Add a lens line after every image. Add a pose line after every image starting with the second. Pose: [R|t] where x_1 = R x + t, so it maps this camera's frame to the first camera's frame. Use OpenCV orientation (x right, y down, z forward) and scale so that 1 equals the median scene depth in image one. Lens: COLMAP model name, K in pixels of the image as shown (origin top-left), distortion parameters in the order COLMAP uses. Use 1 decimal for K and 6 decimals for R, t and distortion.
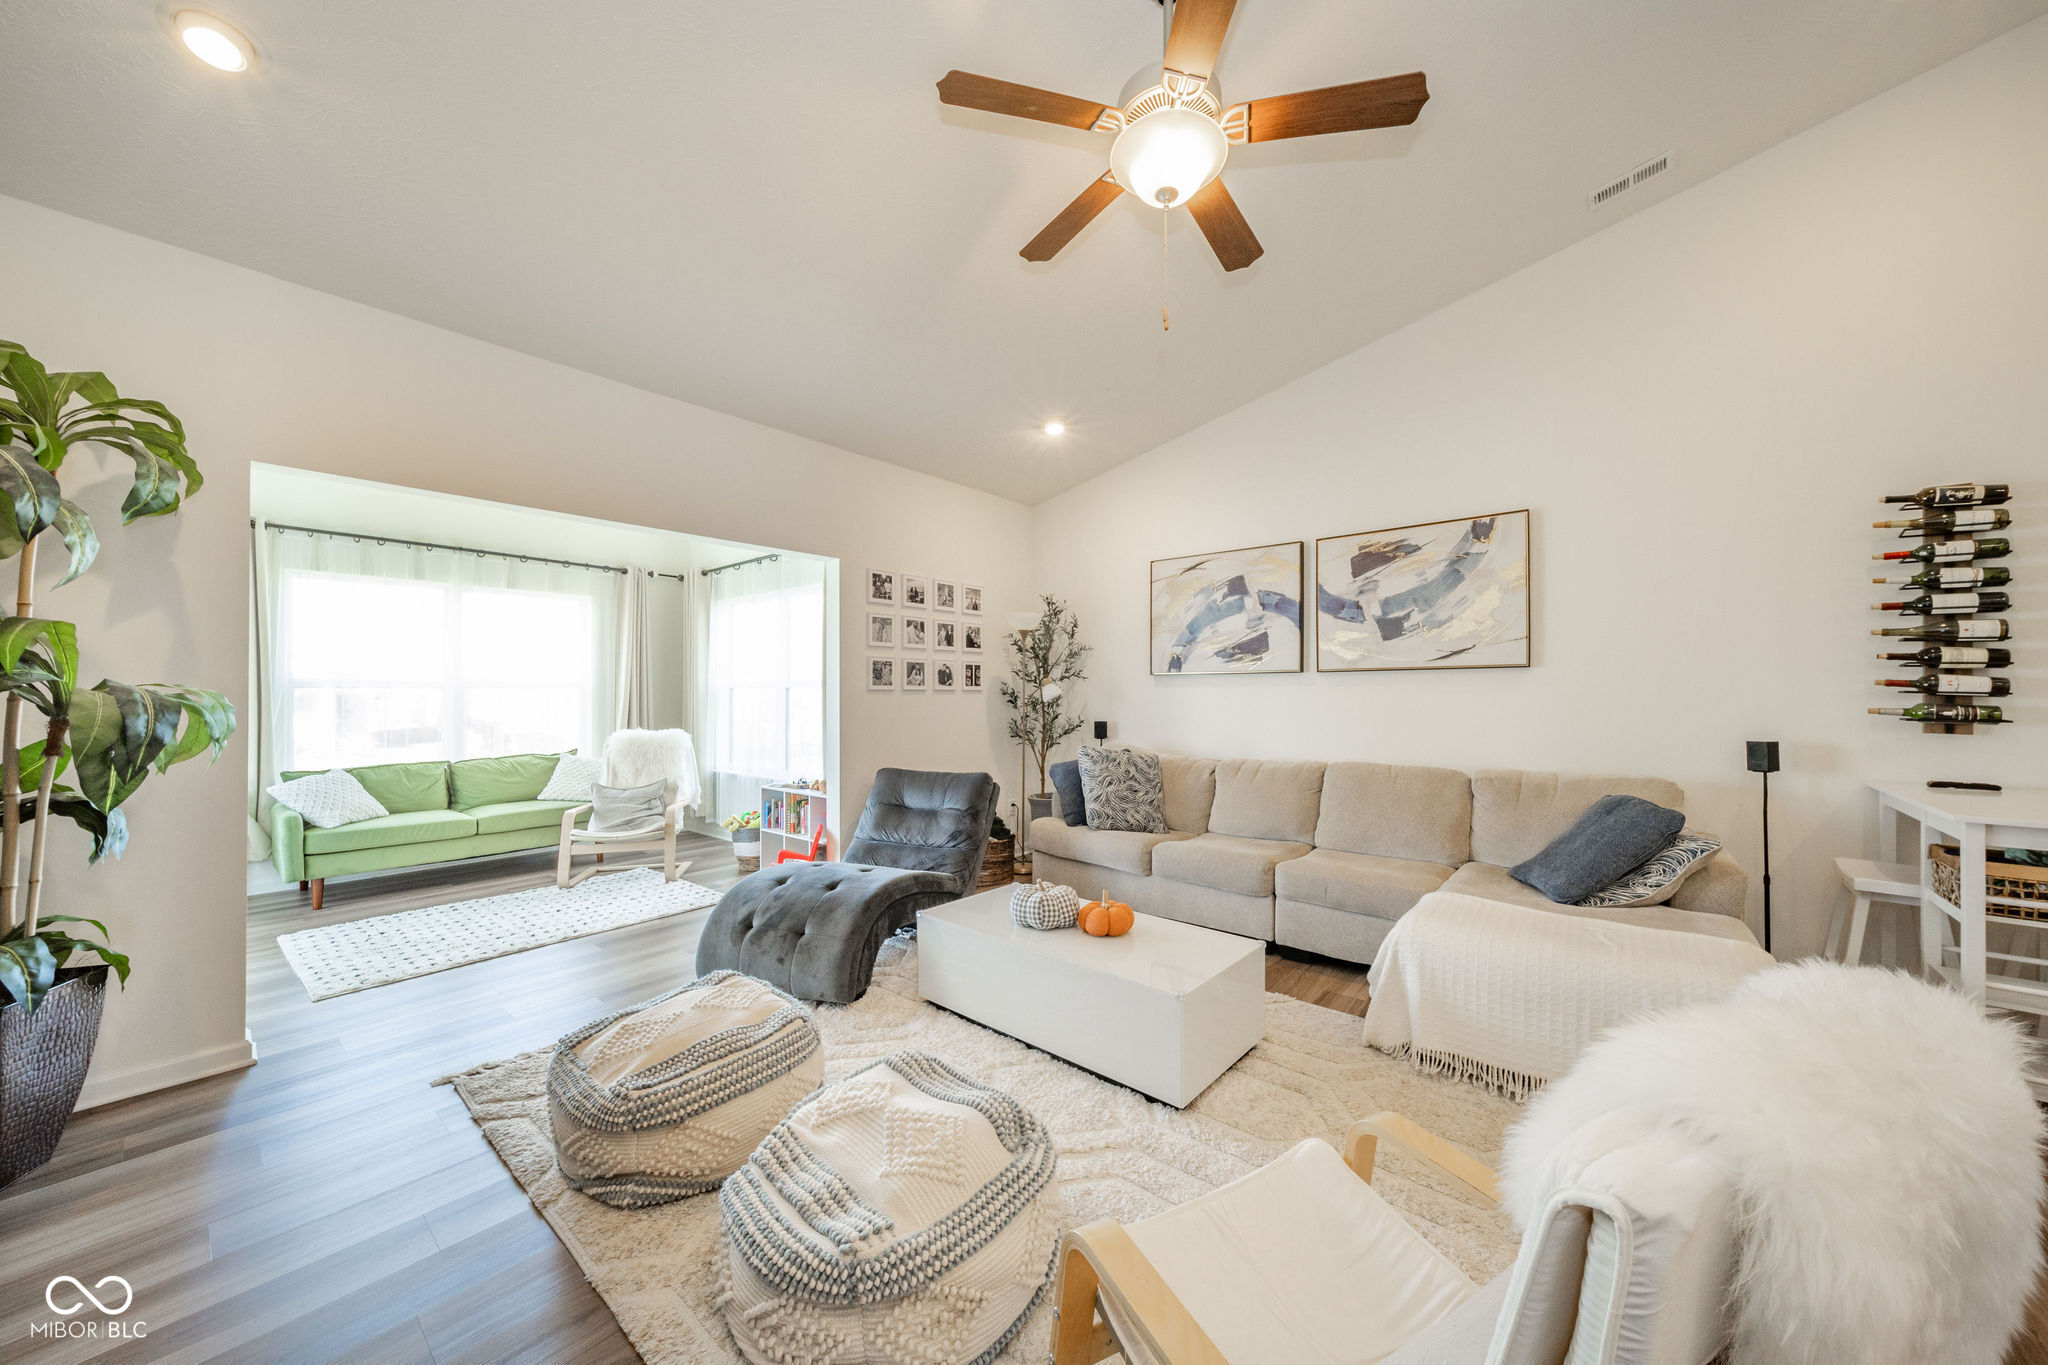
lens RADIAL K [[731.4, 0, 1011.1], [0, 731.4, 679.3], [0, 0, 1]] dist [0.003442, 0.000228]
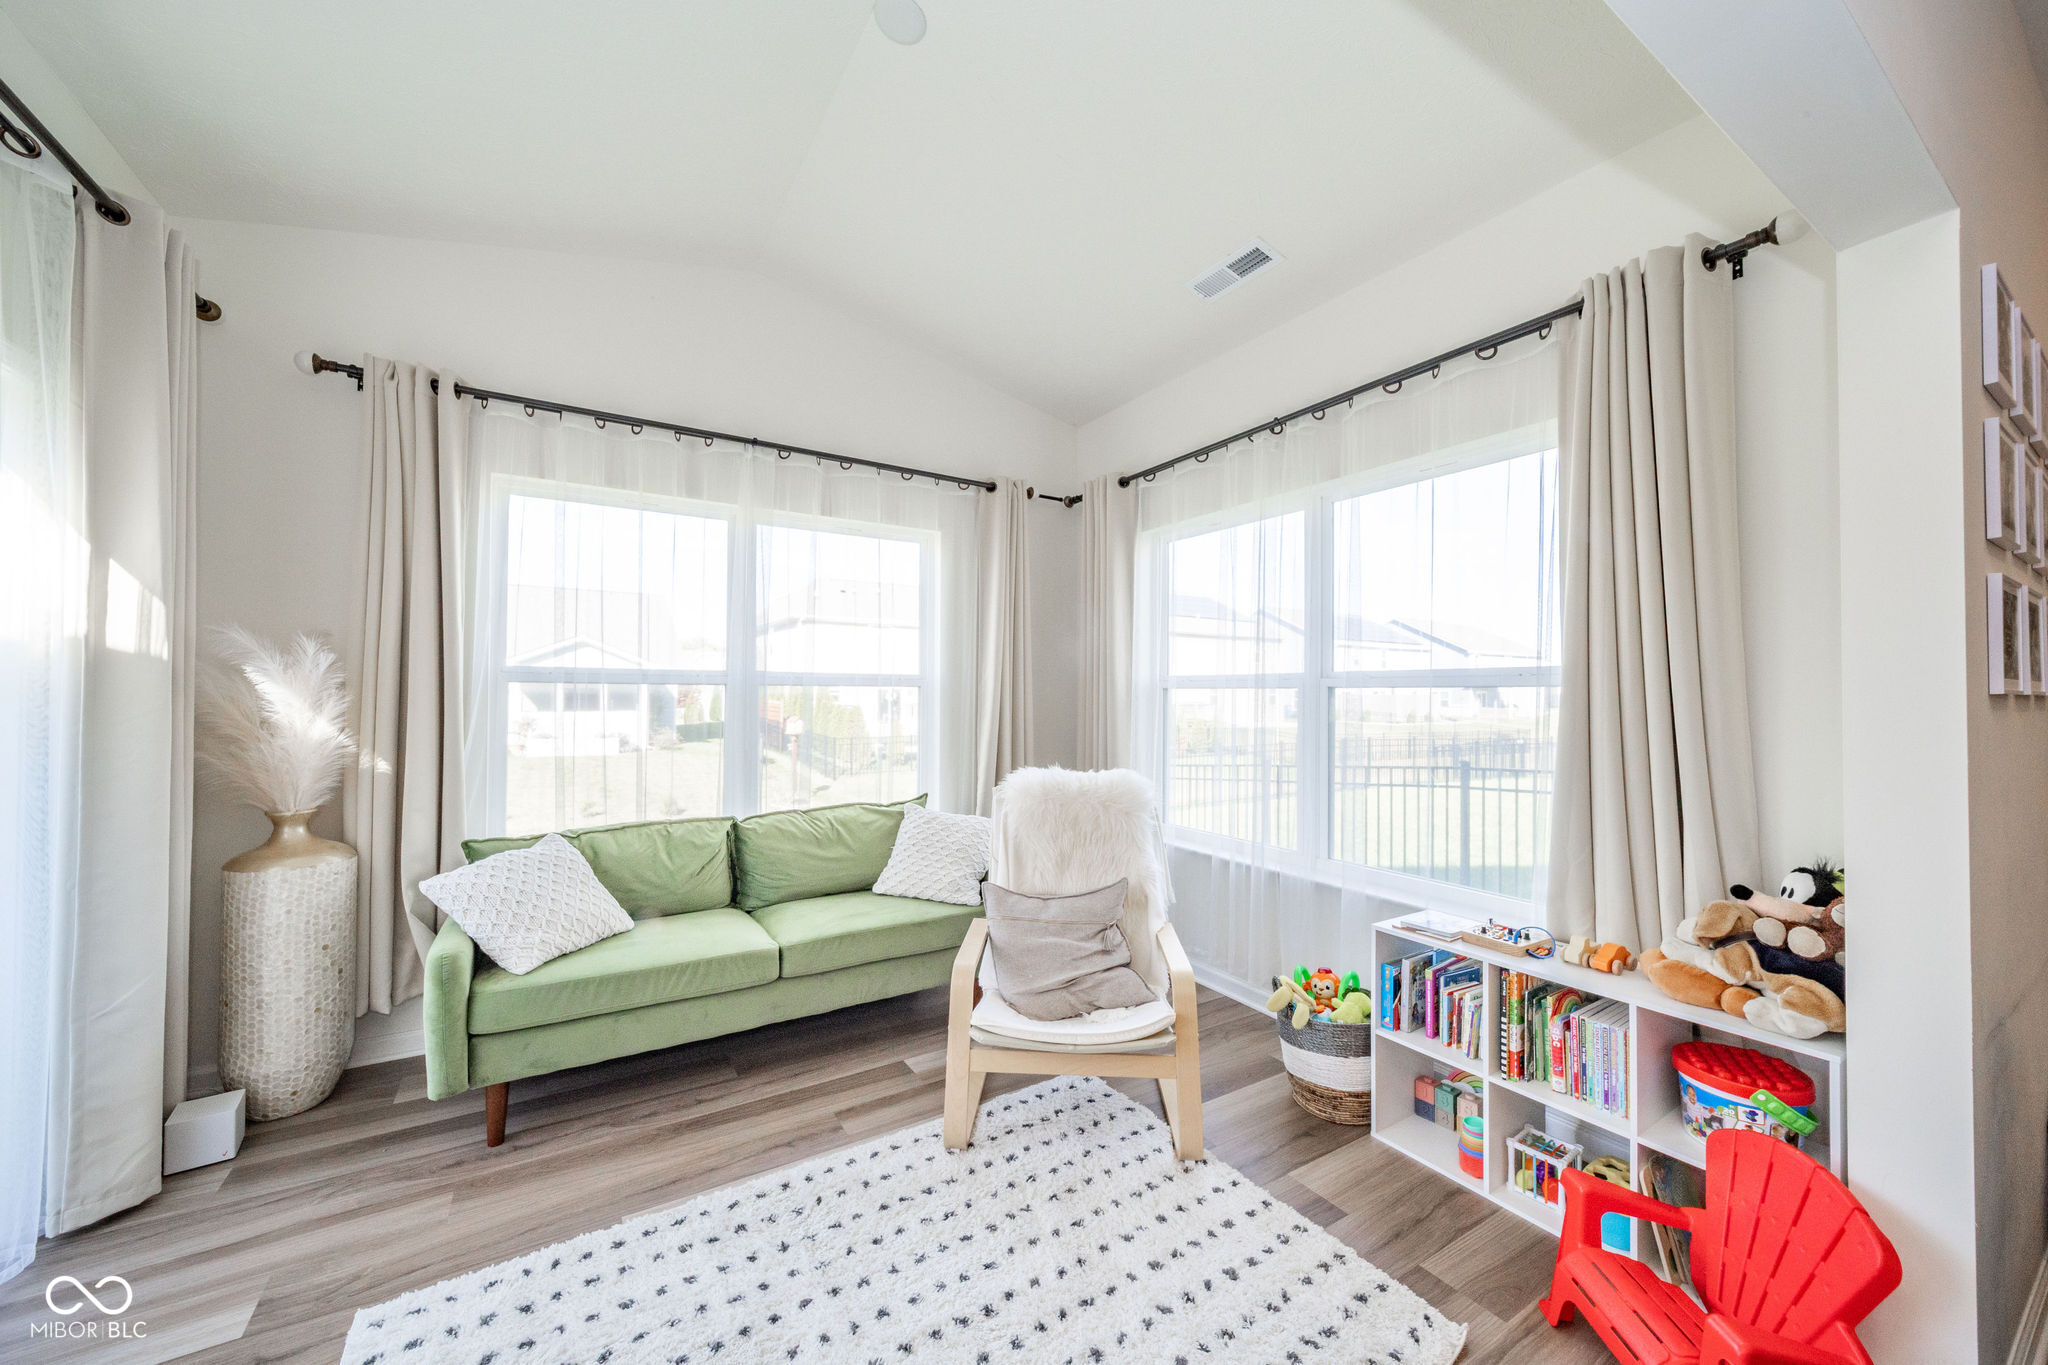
lens RADIAL K [[731.4, 0, 1023.3], [0, 731.4, 675.6], [0, 0, 1]] dist [0.003442, 0.000228]
pose [[0.958405, -0.000889, -0.285412, -0.405796], [-0.001967, 0.999951, -0.009720, 0.010479], [0.285406, 0.009878, 0.958356, 0.539419]]
